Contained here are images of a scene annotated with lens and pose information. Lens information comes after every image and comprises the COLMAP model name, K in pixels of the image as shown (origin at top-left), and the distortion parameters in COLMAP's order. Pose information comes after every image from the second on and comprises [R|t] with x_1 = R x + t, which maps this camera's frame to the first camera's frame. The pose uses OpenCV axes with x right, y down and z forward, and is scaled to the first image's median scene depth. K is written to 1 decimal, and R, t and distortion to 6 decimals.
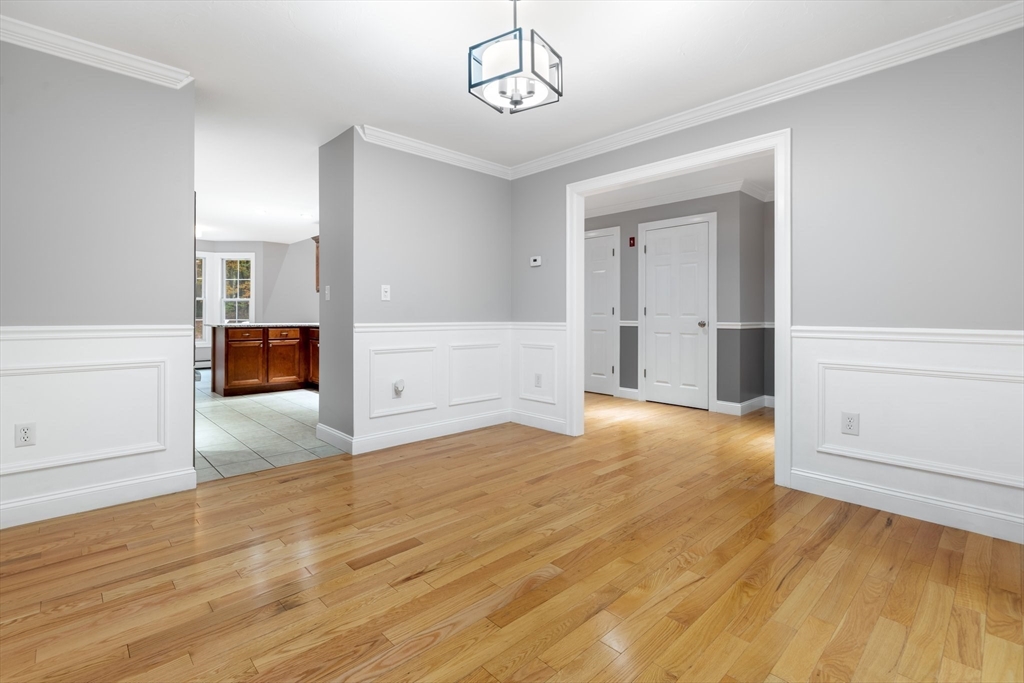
lens RADIAL K [[470.8, 0, 508.8], [0, 470.8, 318.7], [0, 0, 1]] dist [0.001368, 0.000555]
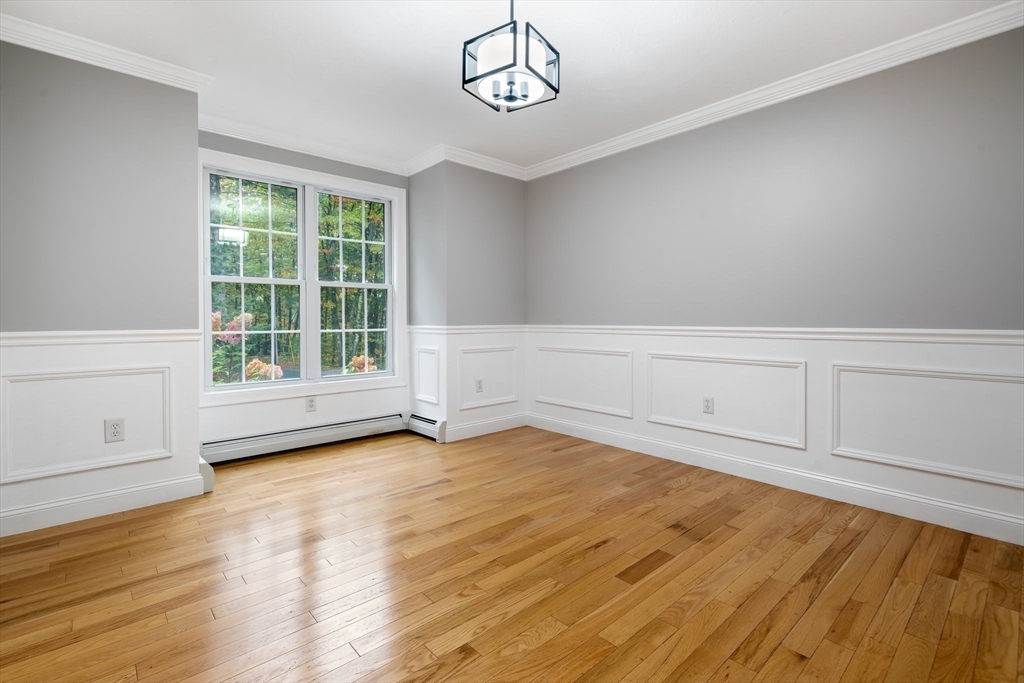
lens RADIAL K [[451.3, 0, 508.0], [0, 451.3, 328.0], [0, 0, 1]] dist [0.001875, 0.000379]
pose [[-0.999611, -0.001620, 0.027830, -0.003644], [-0.000858, 0.999625, 0.027386, -0.012659], [-0.027864, 0.027351, -0.999237, 1.946165]]
